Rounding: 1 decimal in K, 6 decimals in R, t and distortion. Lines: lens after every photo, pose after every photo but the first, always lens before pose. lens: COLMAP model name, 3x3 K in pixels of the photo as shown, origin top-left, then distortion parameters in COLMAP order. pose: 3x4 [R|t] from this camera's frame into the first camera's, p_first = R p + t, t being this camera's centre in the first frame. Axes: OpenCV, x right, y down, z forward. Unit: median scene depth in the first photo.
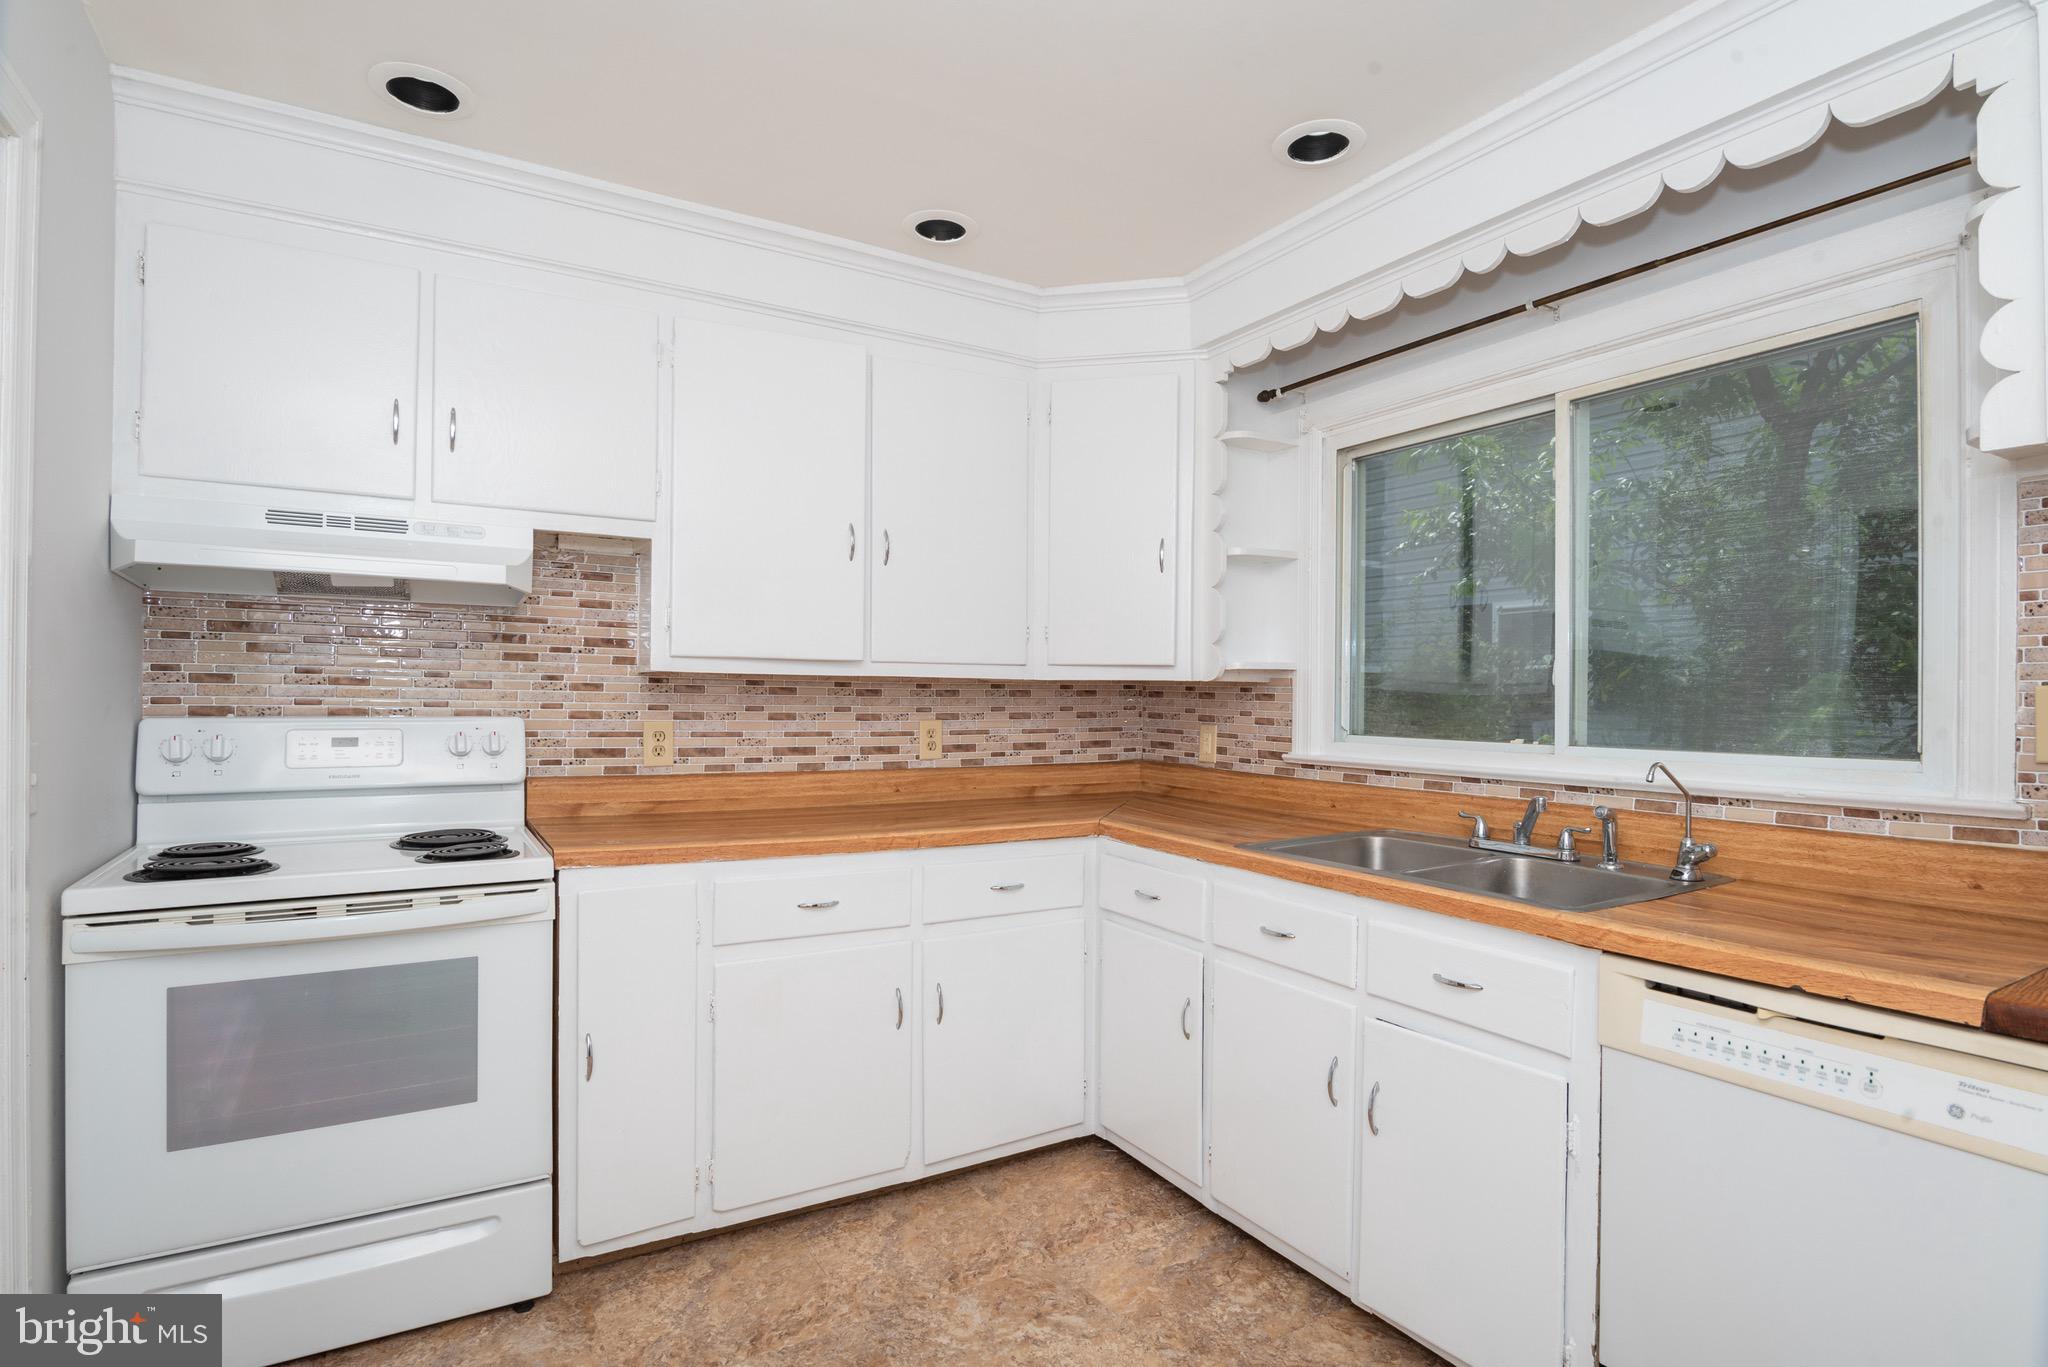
lens RADIAL K [[1034.8, 0, 1018.0], [0, 1034.8, 689.0], [0, 0, 1]] dist [-0.018542, -0.001429]
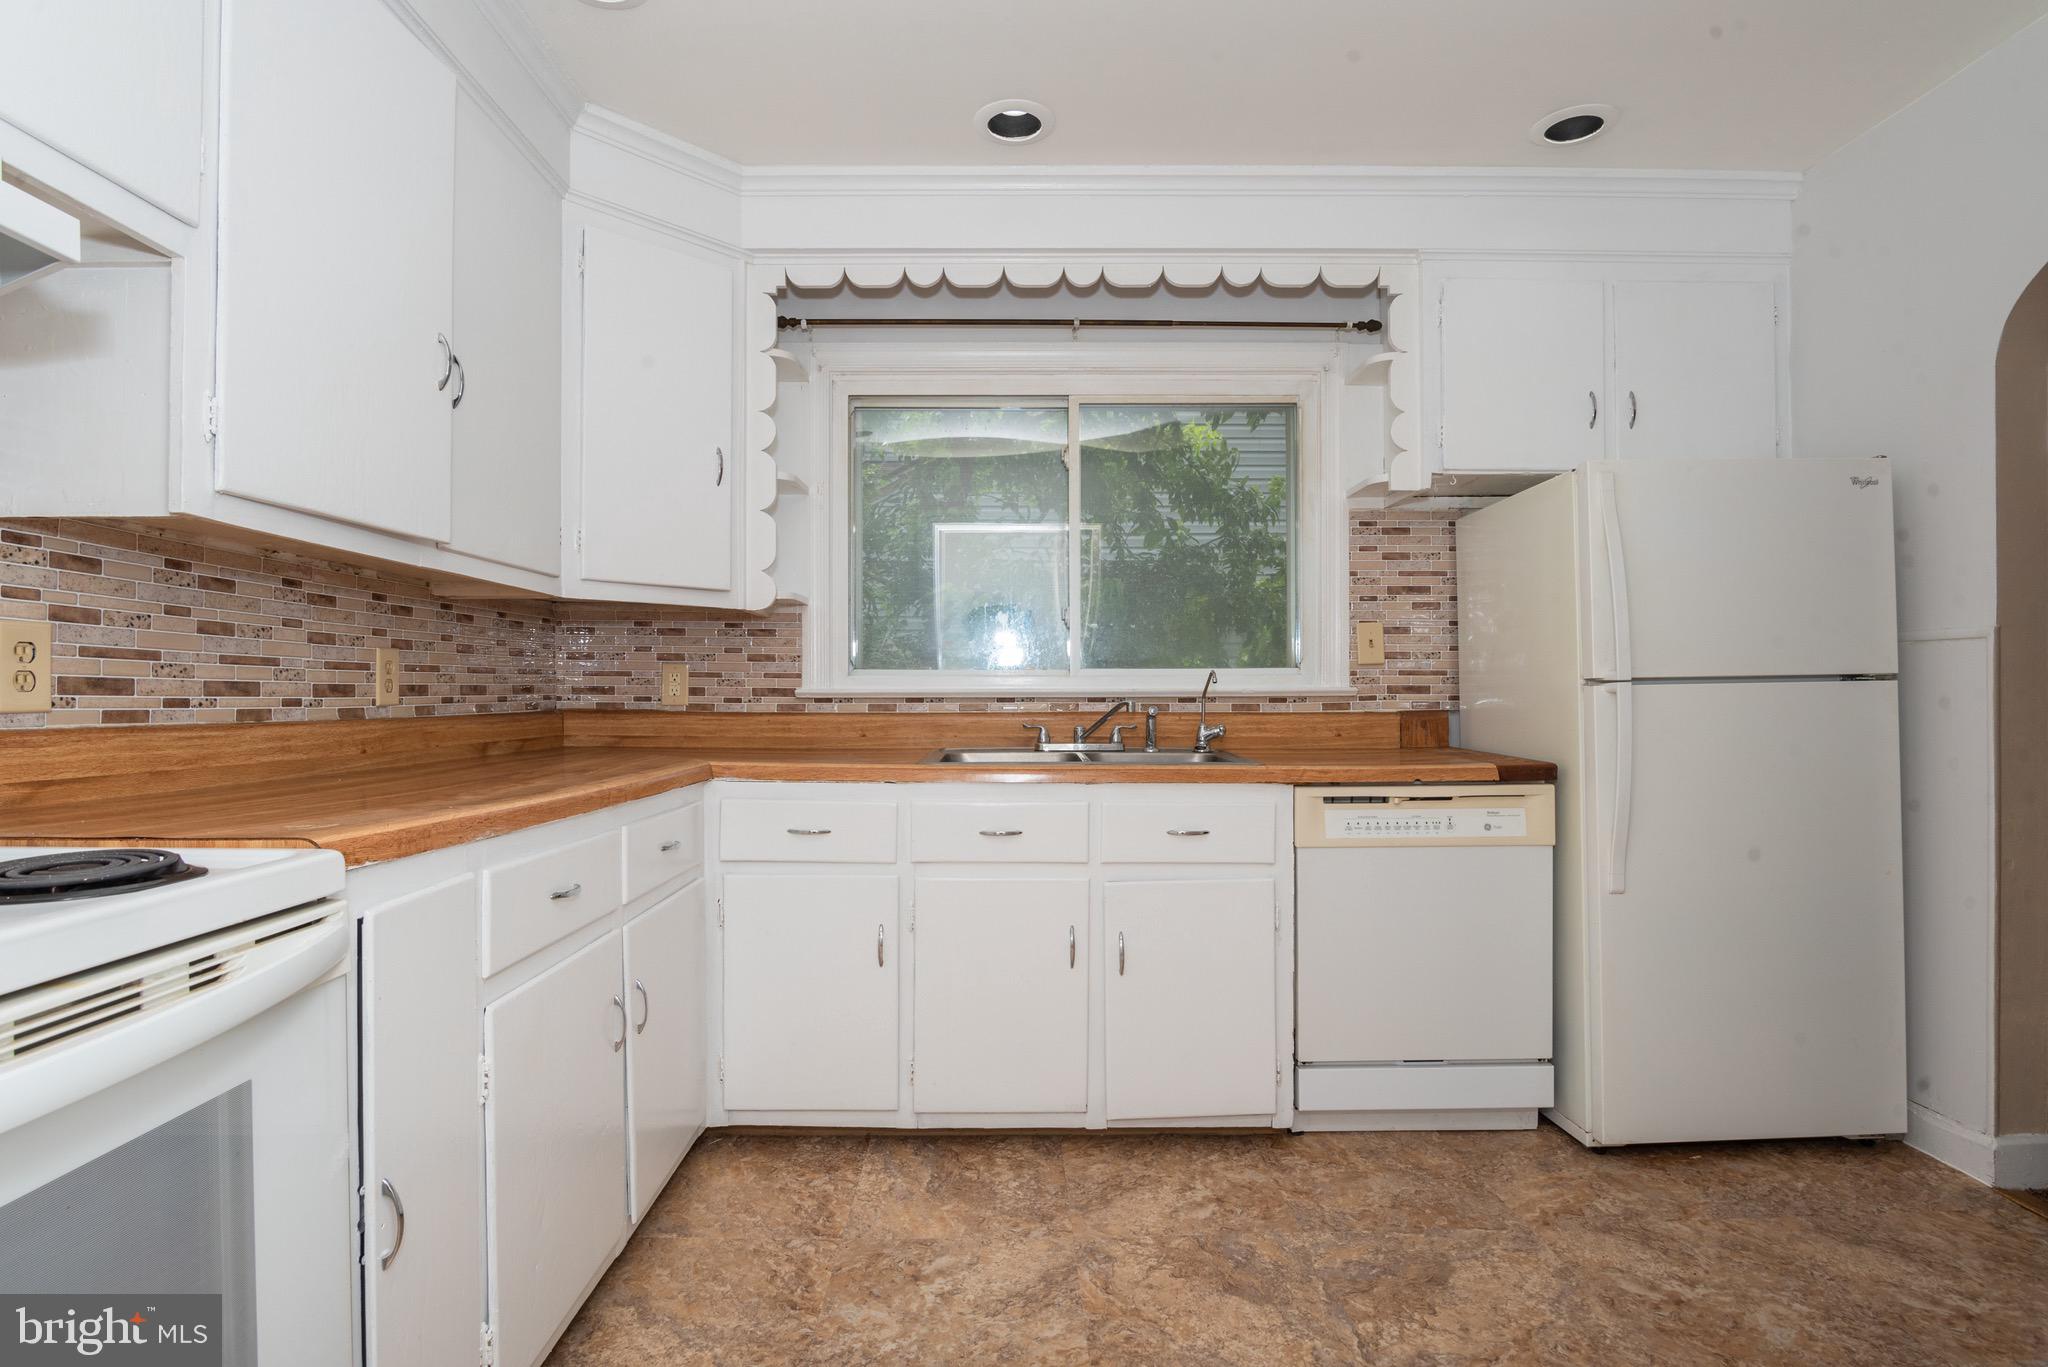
lens RADIAL K [[1034.8, 0, 1018.0], [0, 1034.8, 689.0], [0, 0, 1]] dist [-0.018542, -0.001429]
pose [[0.498380, -0.005067, 0.866944, -0.567949], [0.000224, 0.999984, 0.005716, 0.065066], [-0.866958, -0.002655, 0.498373, 0.367985]]
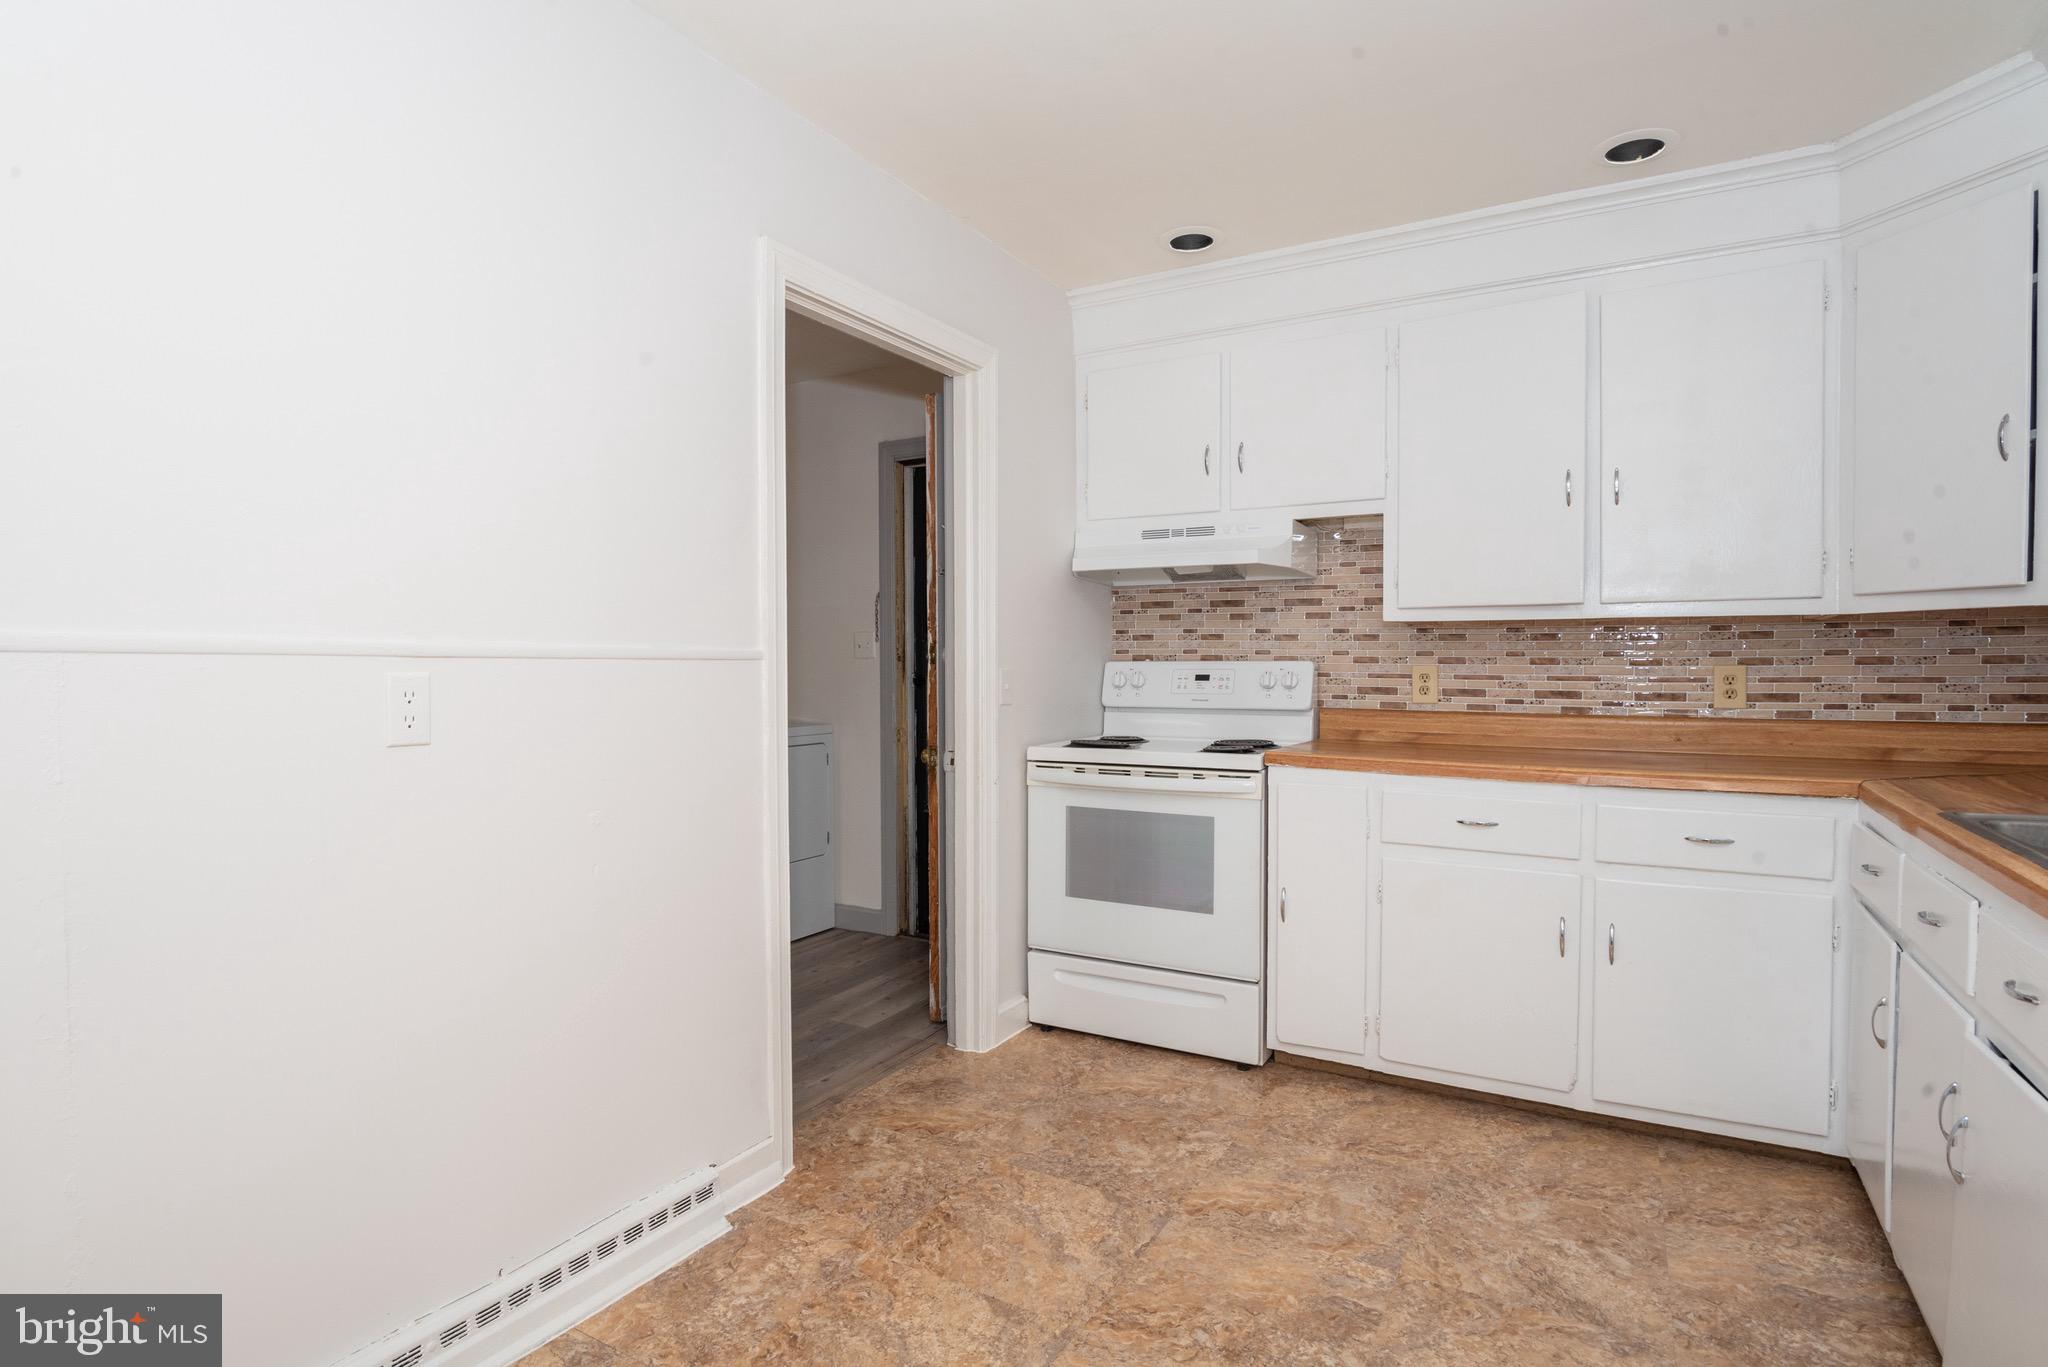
lens RADIAL K [[1034.8, 0, 1018.0], [0, 1034.8, 689.0], [0, 0, 1]] dist [-0.018542, -0.001429]
pose [[0.483758, 0.010806, -0.875135, 0.487650], [0.009645, 0.999797, 0.017677, 0.035308], [0.875149, -0.016992, 0.483556, 0.026787]]
